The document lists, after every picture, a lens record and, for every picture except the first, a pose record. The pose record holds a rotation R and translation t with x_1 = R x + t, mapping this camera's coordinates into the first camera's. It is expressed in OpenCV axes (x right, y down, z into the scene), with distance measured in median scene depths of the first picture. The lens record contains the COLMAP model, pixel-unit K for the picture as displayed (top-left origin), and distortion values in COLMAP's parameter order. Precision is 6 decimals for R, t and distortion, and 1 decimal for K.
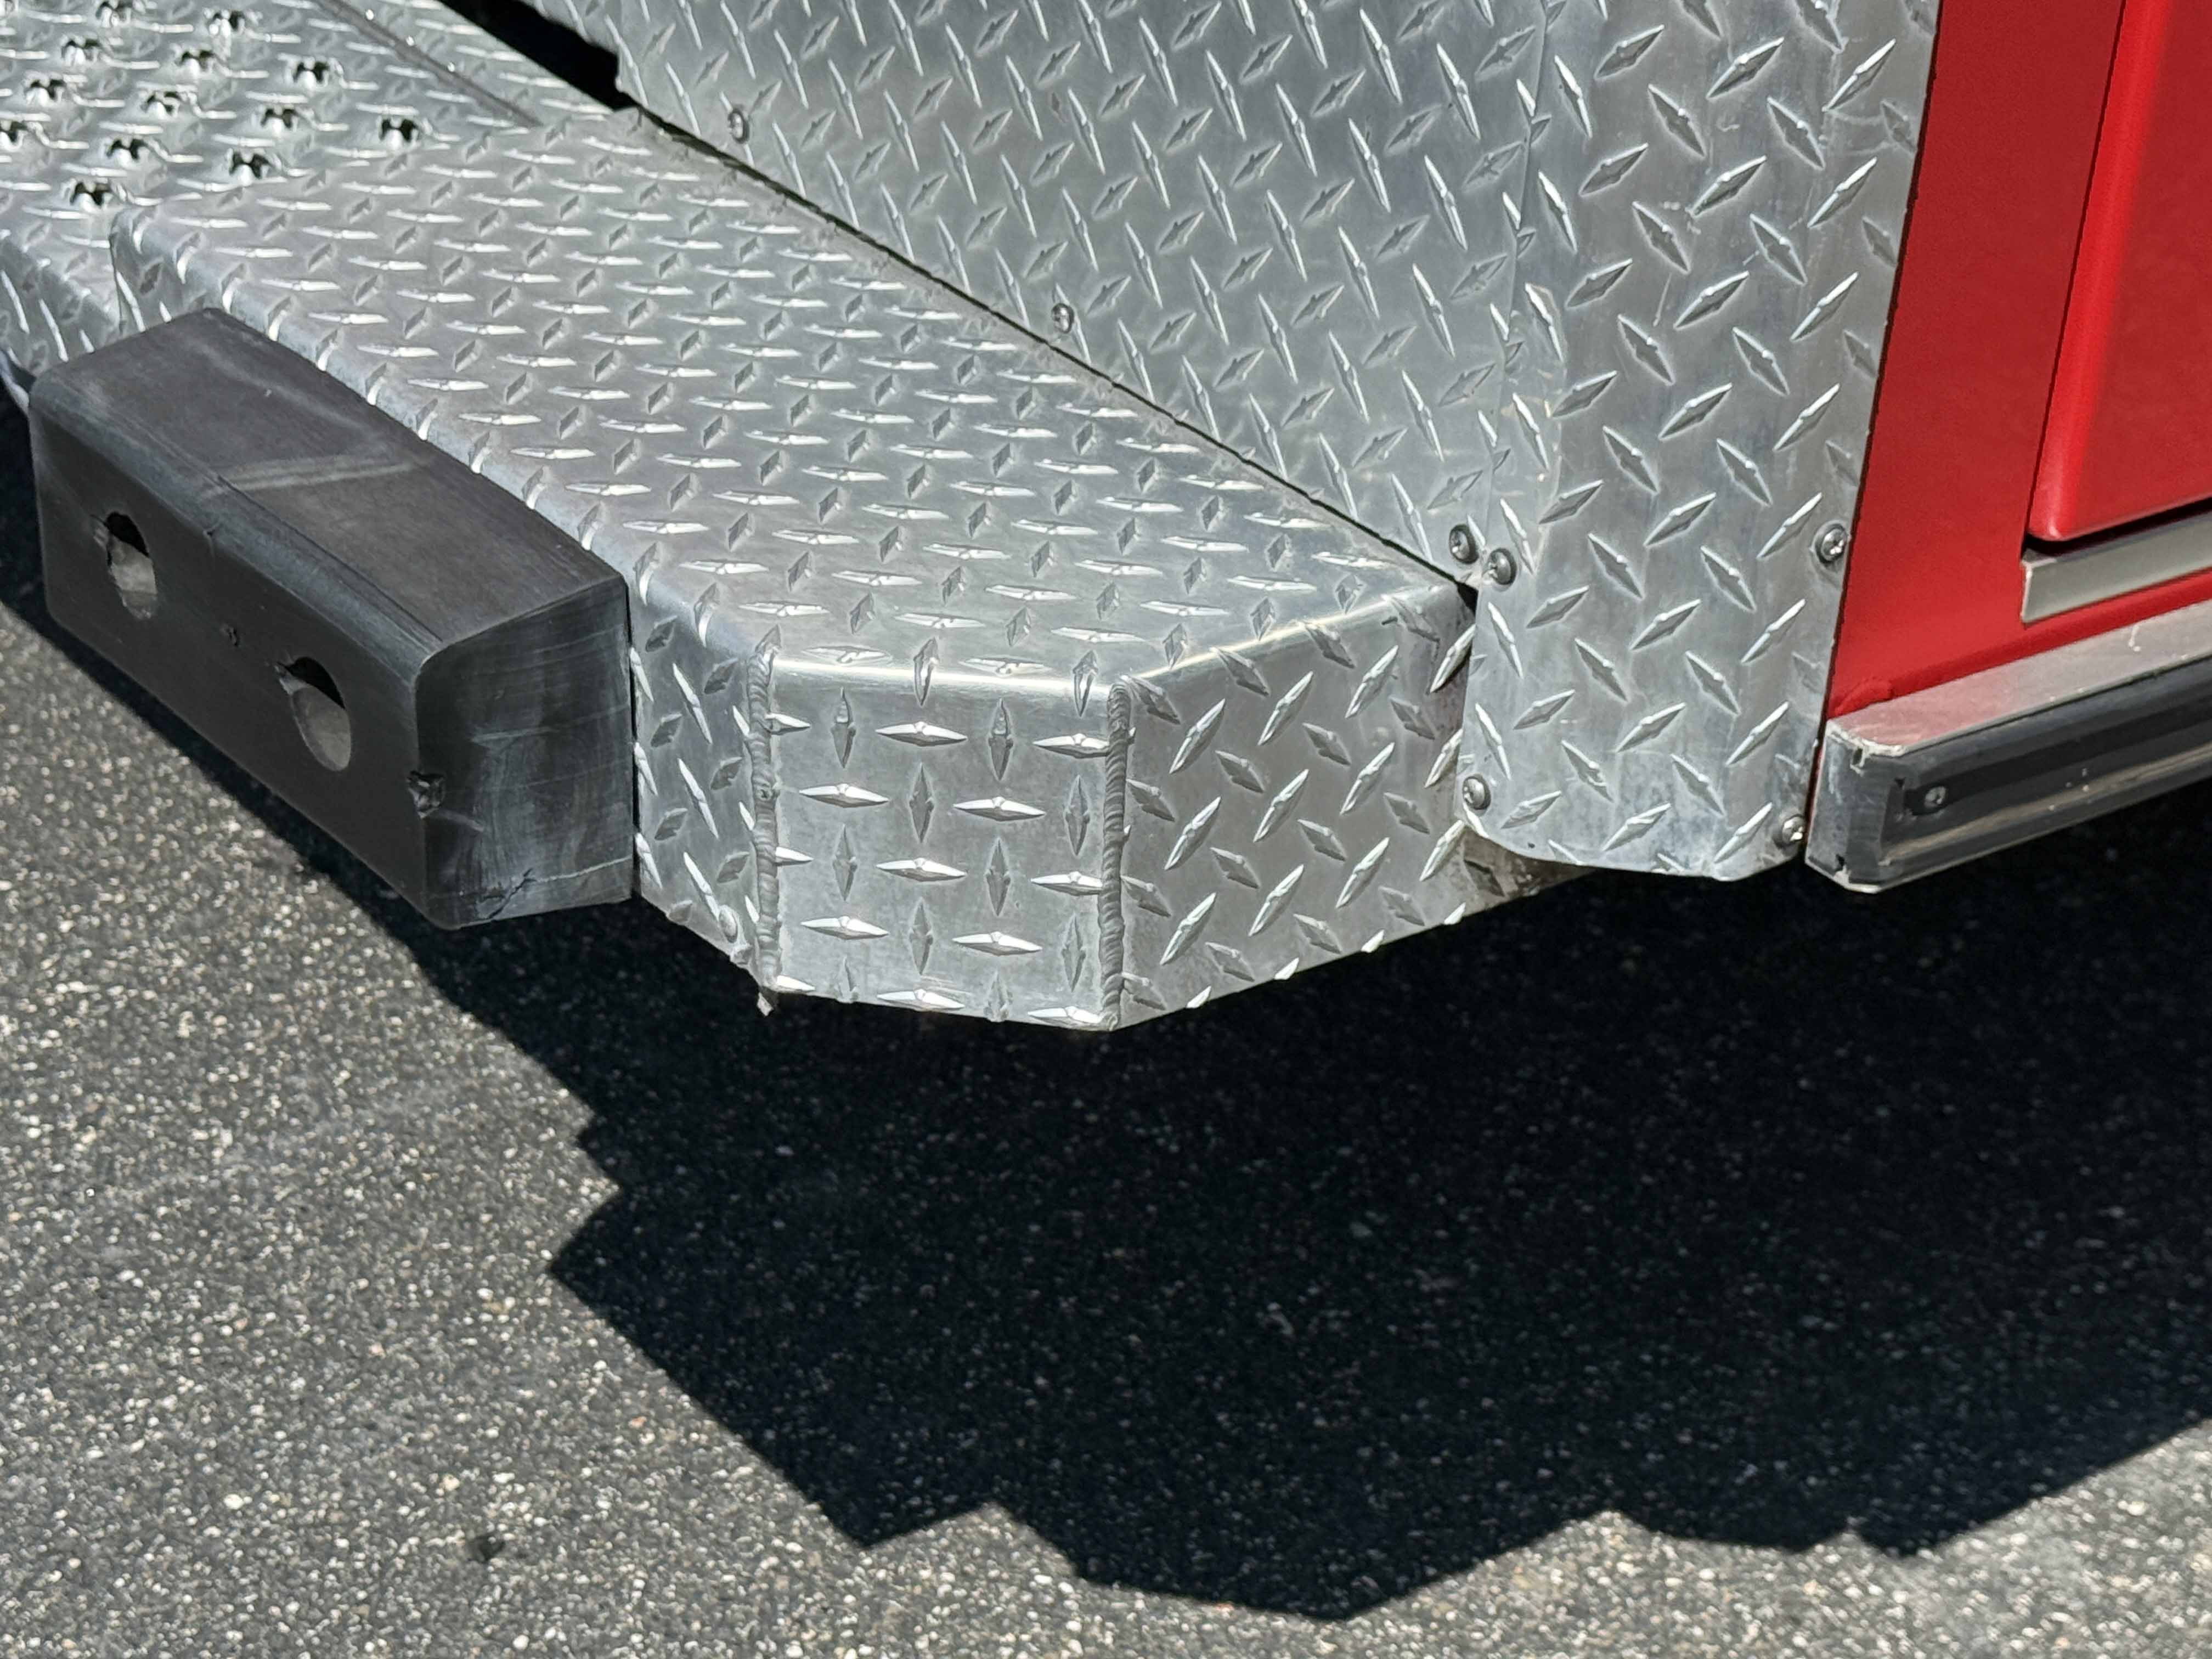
lens RADIAL K [[4353.7, 0, 1106.9], [0, 4353.7, 825.5], [0, 0, 1]] dist [0.178268, 0.000000]
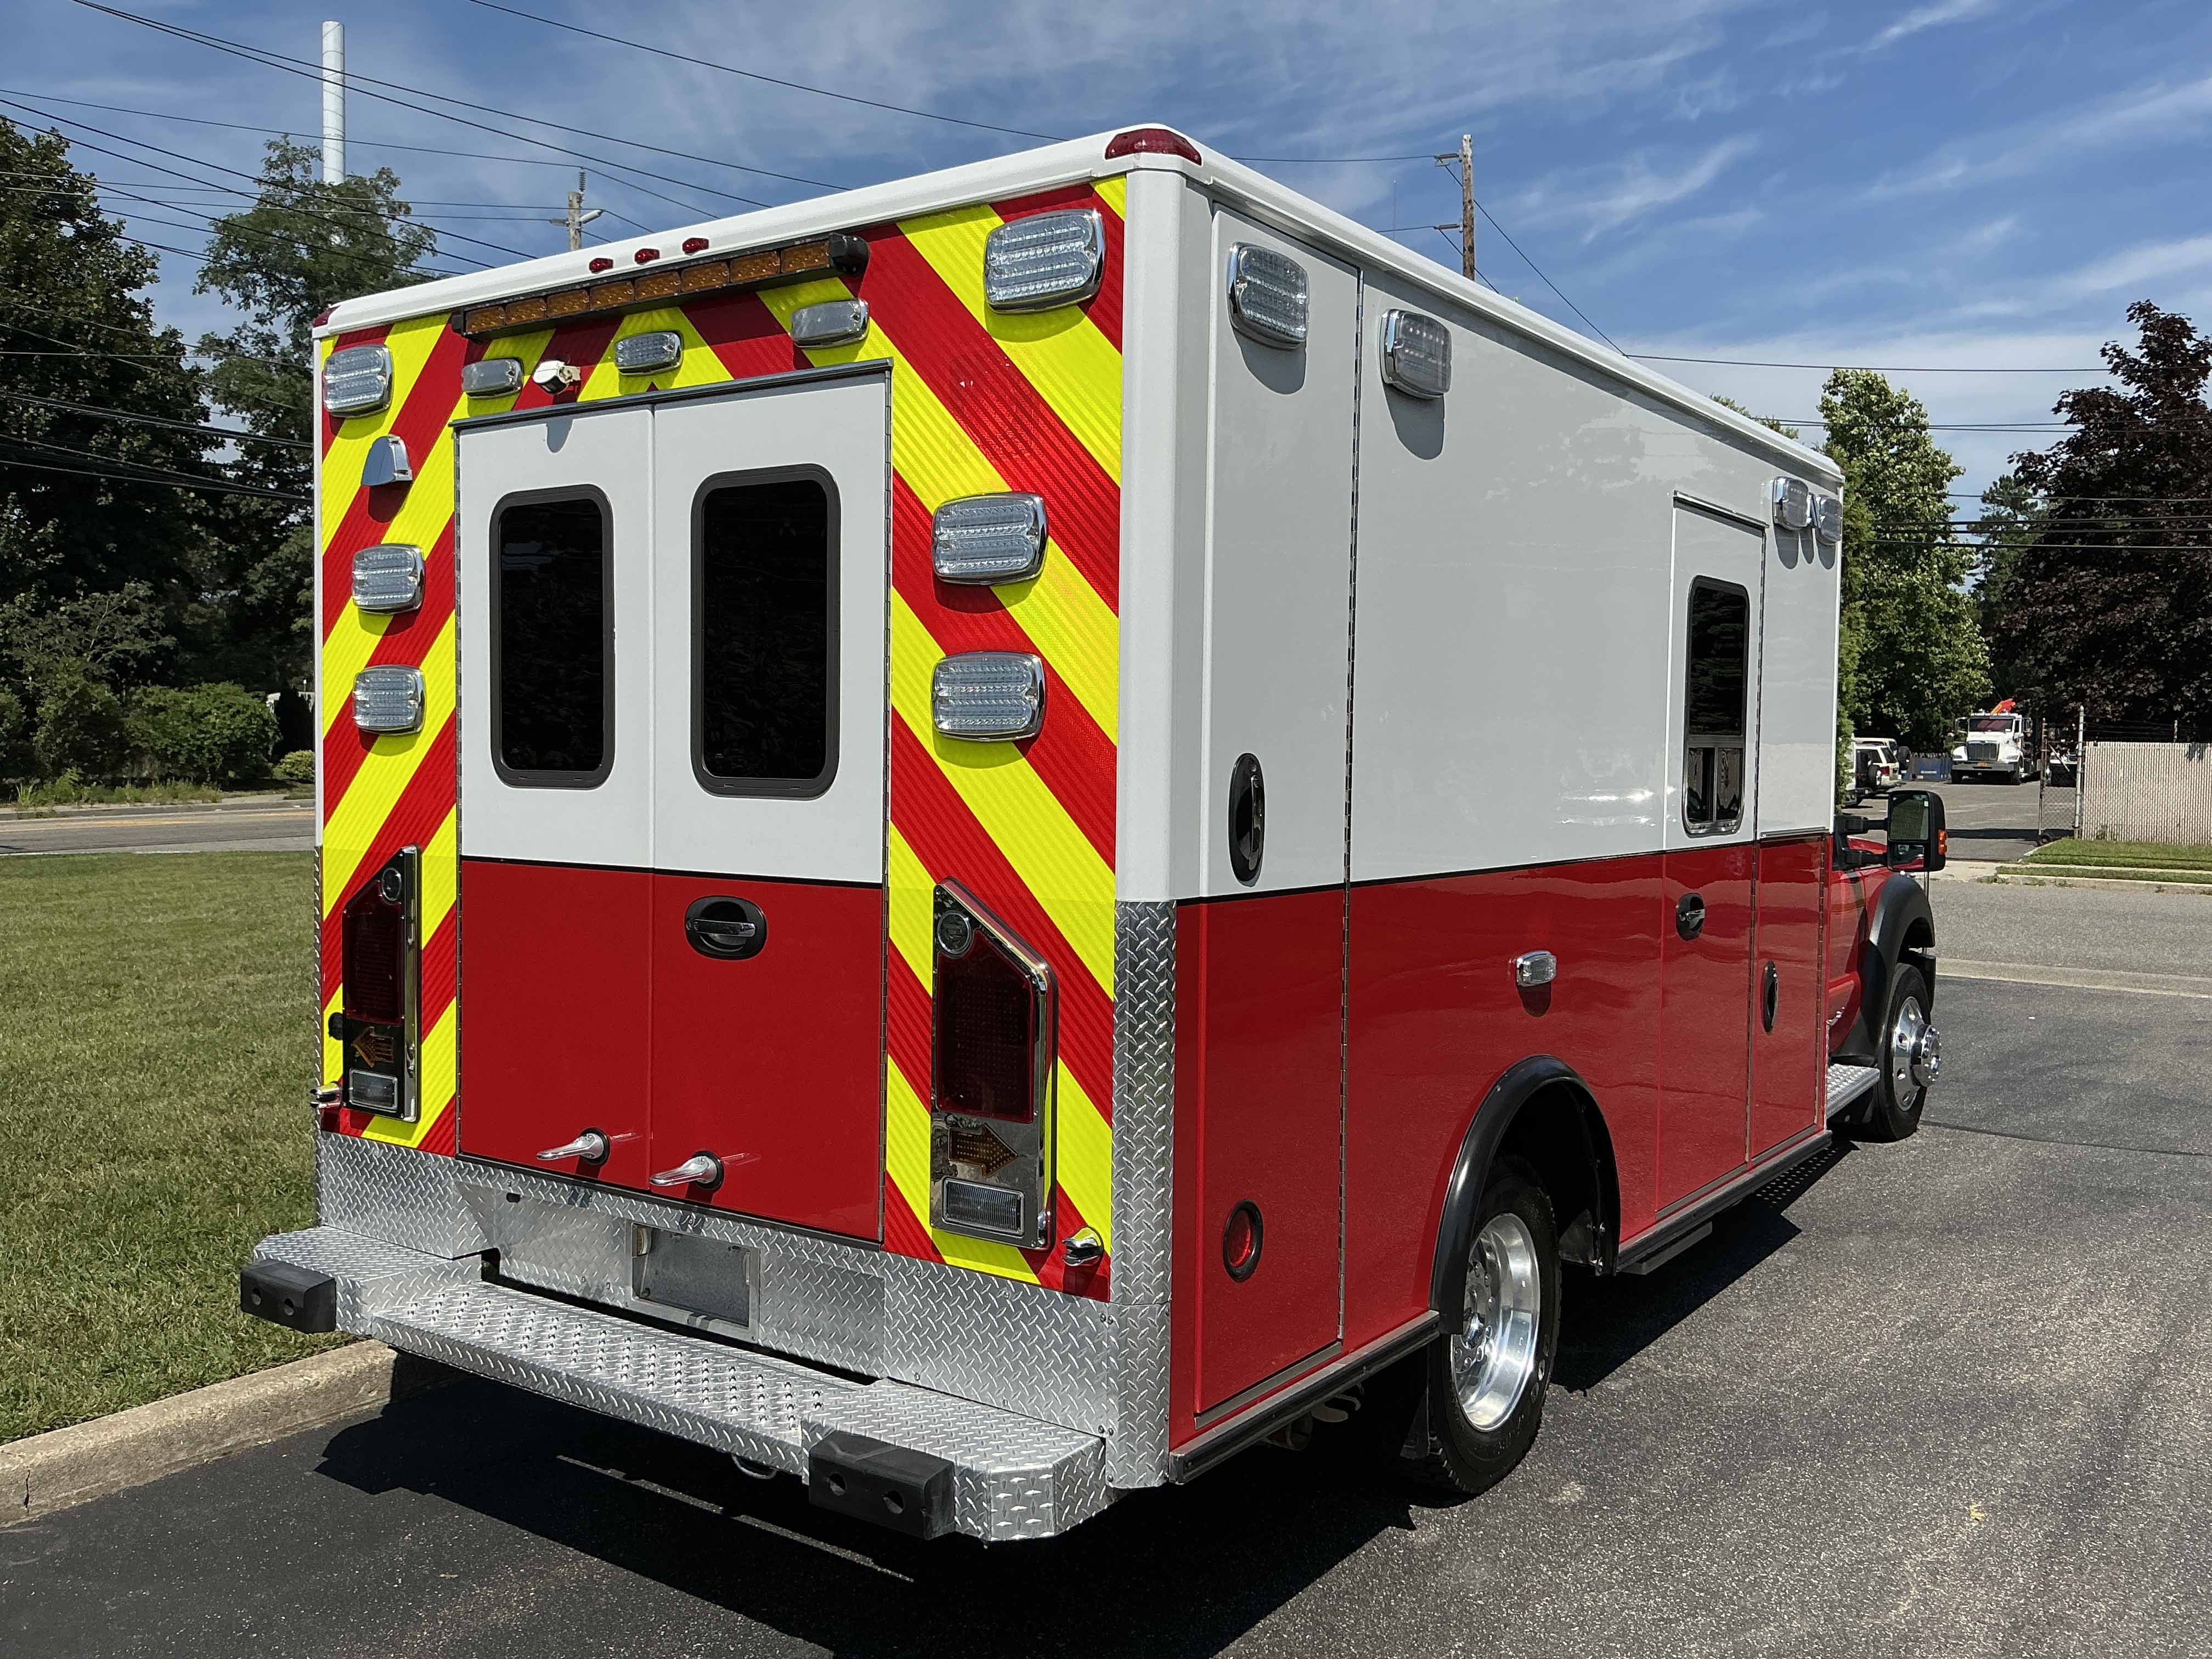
lens RADIAL K [[1840.4, 0, 1103.1], [0, 1840.4, 823.2], [0, 0, 1]] dist [0.064618, -0.060014]
pose [[0.949700, -0.066976, 0.305917, -0.571389], [0.191280, 0.897524, -0.397319, 0.175225], [-0.247957, 0.435849, 0.865190, -1.330288]]
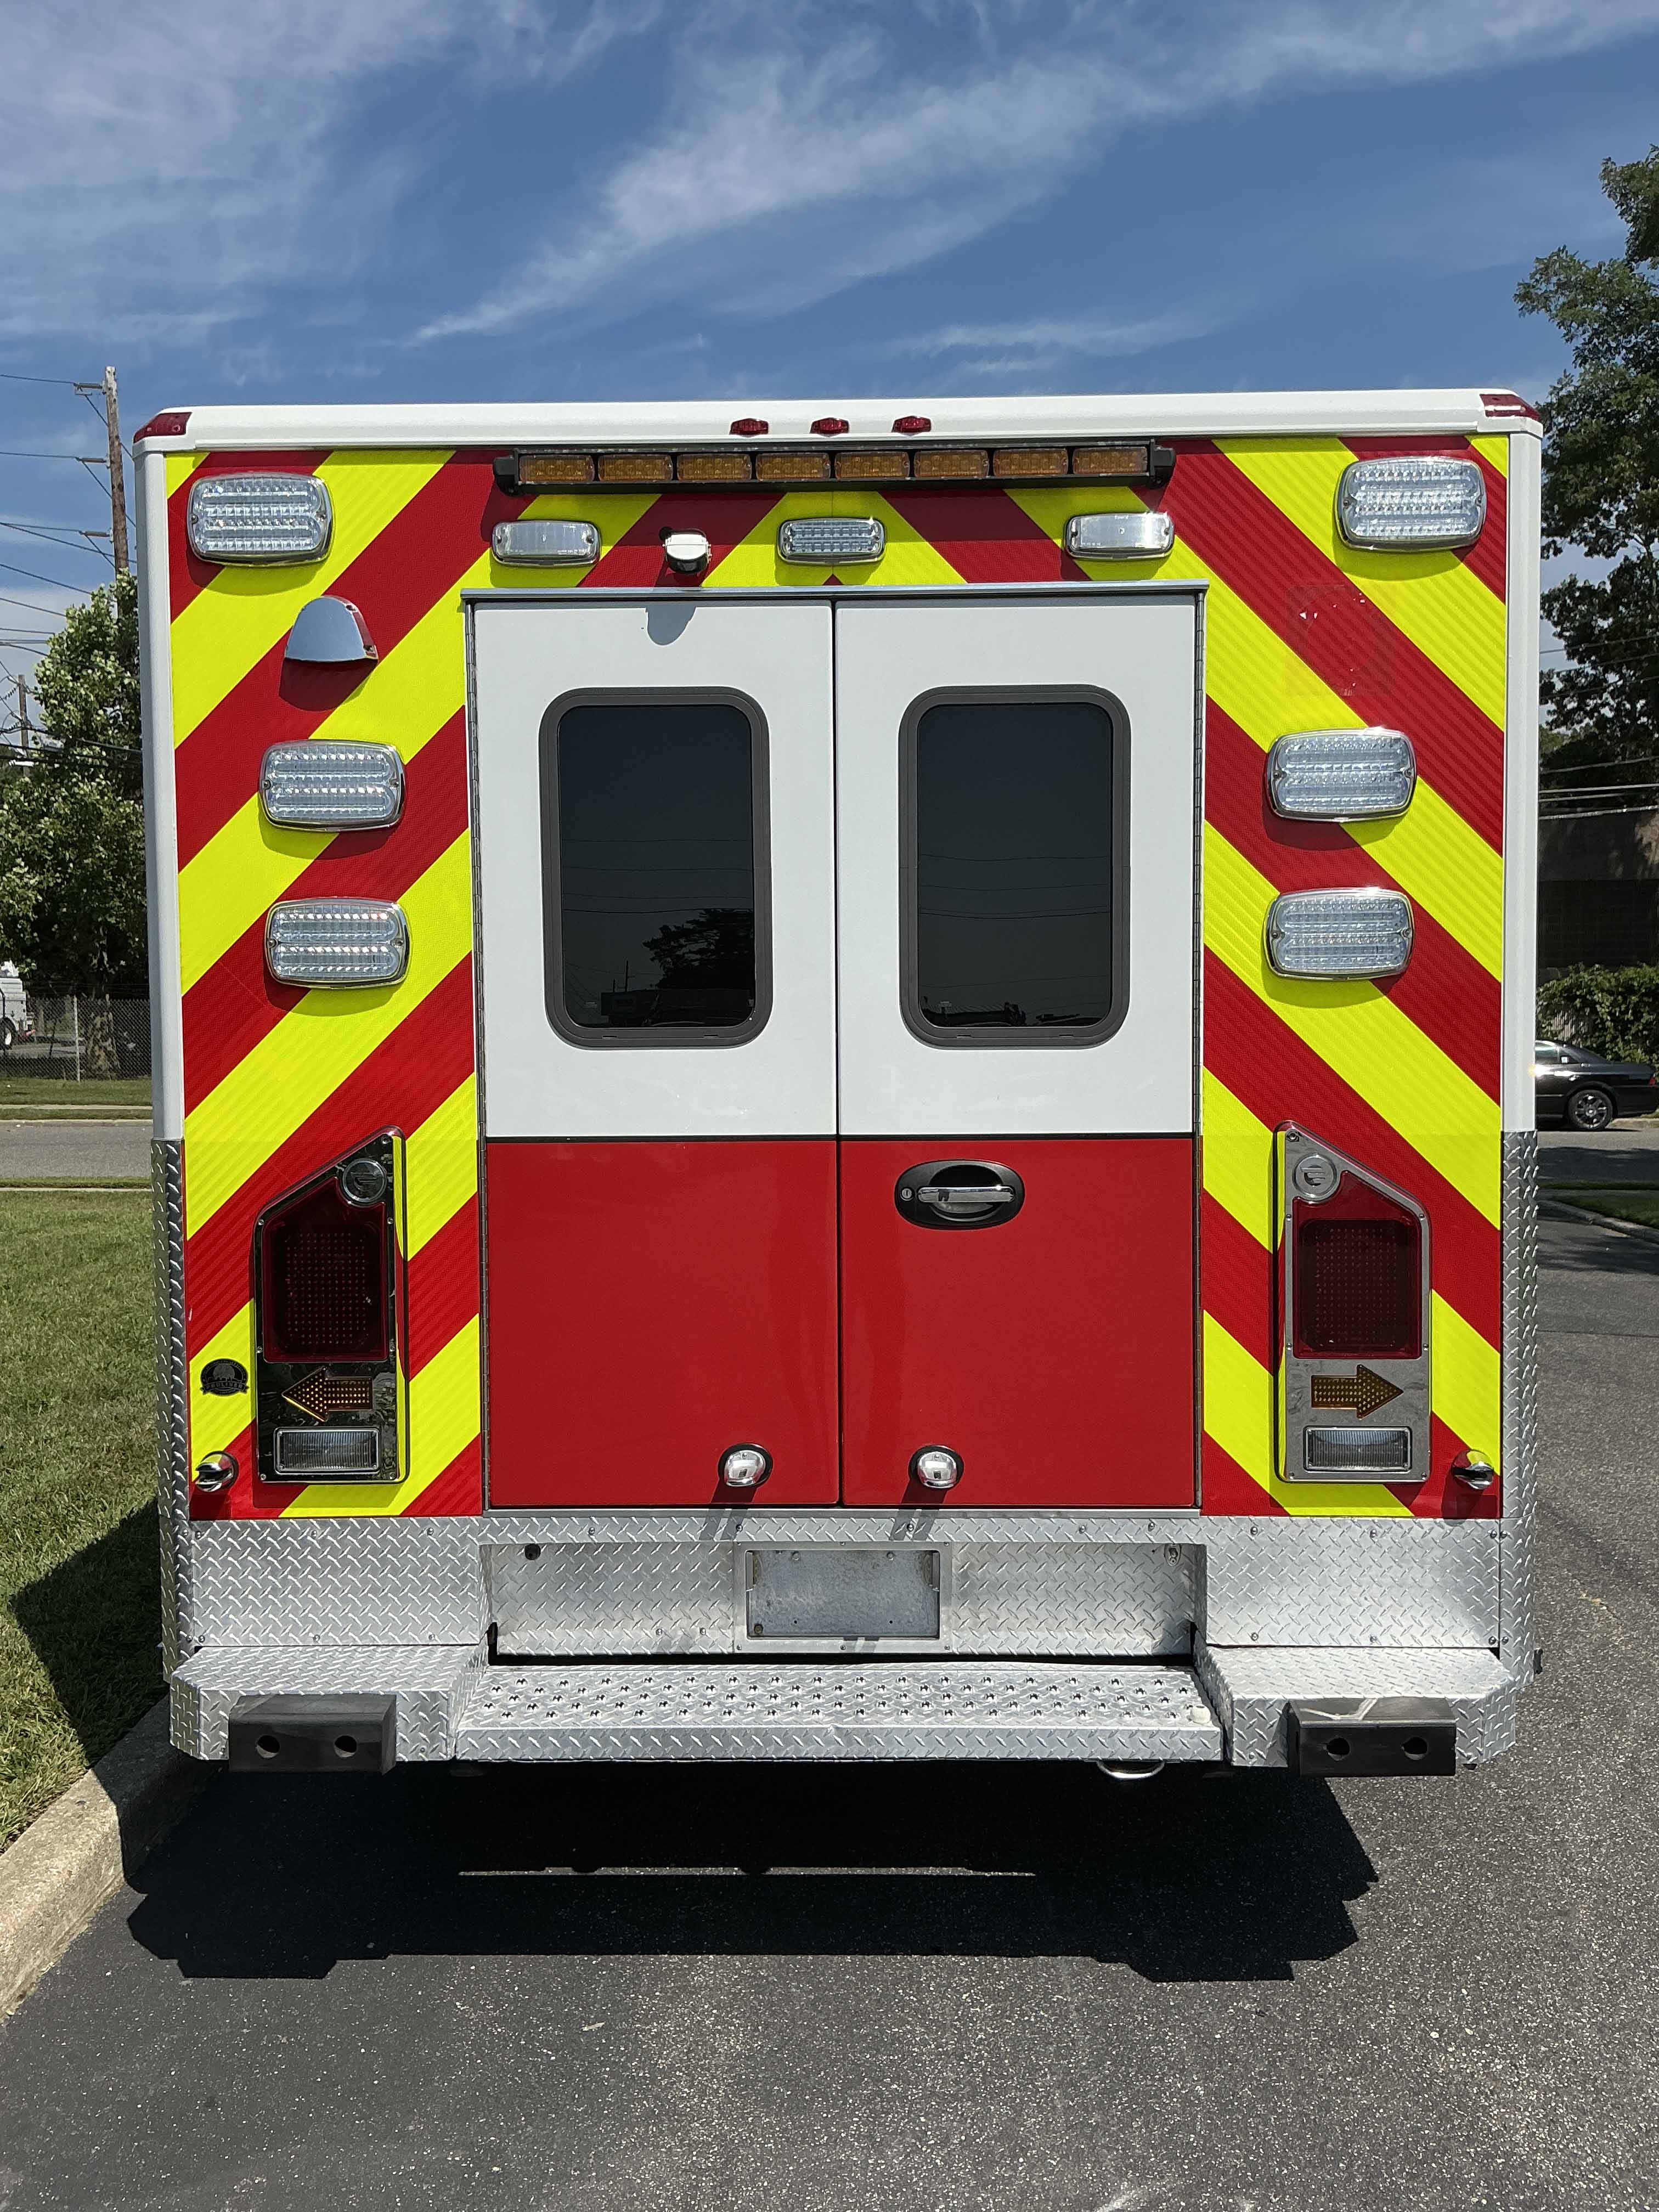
lens RADIAL K [[1840.4, 0, 817.1], [0, 1840.4, 1103.9], [0, 0, 1]] dist [0.064618, -0.060014]
pose [[0.615313, -0.105660, 0.781170, -2.233892], [0.415021, 0.885933, -0.207074, -0.530454], [-0.670185, 0.451617, 0.588977, -0.174894]]
